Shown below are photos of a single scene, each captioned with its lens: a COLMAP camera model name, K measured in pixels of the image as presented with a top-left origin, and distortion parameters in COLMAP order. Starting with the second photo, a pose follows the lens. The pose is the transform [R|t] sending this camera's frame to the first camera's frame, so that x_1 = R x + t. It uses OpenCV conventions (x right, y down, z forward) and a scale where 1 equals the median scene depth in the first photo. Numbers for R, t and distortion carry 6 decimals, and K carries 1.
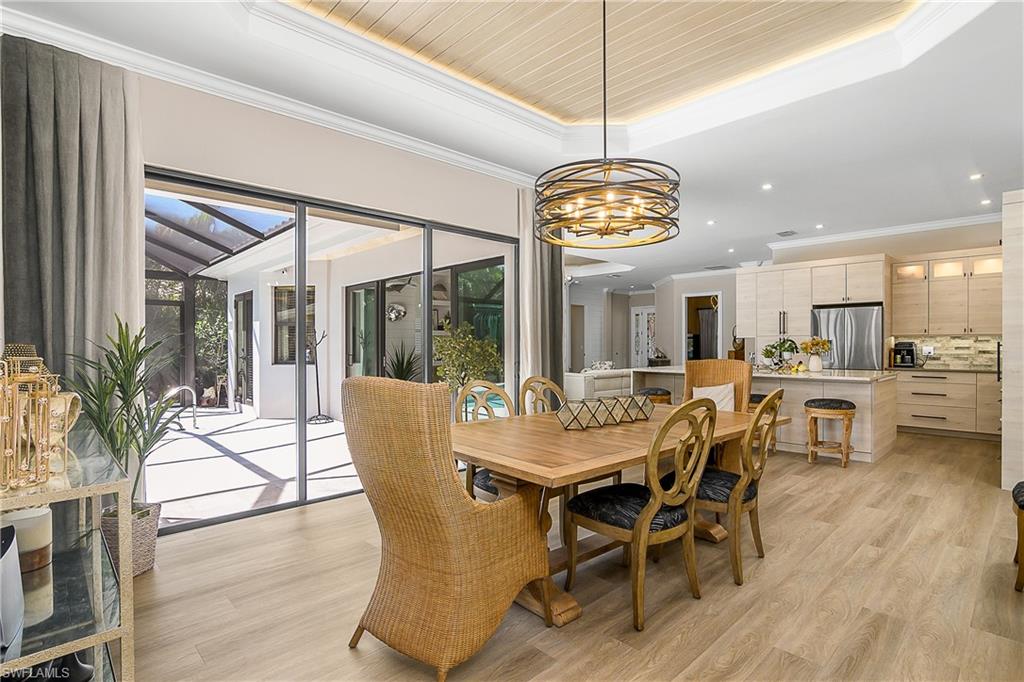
lens RADIAL K [[497.9, 0, 508.4], [0, 497.9, 342.4], [0, 0, 1]] dist [-0.003245, -0.000320]
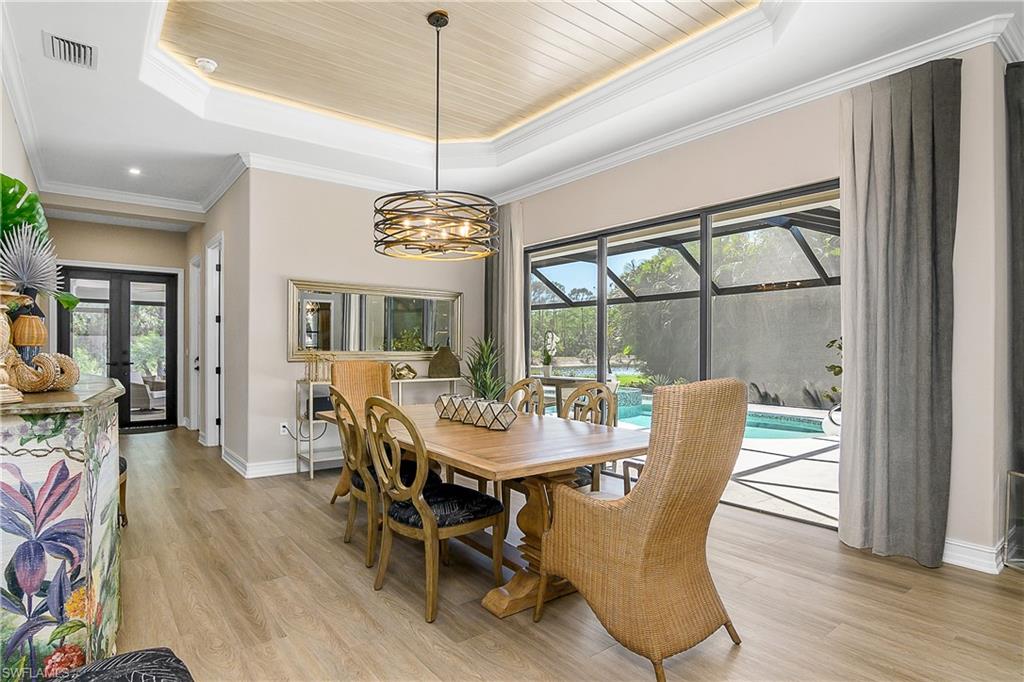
lens RADIAL K [[540.5, 0, 507.8], [0, 540.5, 344.8], [0, 0, 1]] dist [-0.003934, -0.000279]
pose [[-0.085956, -0.001438, -0.996298, 1.503635], [-0.005480, 0.999985, -0.000971, 0.001623], [0.996284, 0.005376, -0.085962, 1.343729]]
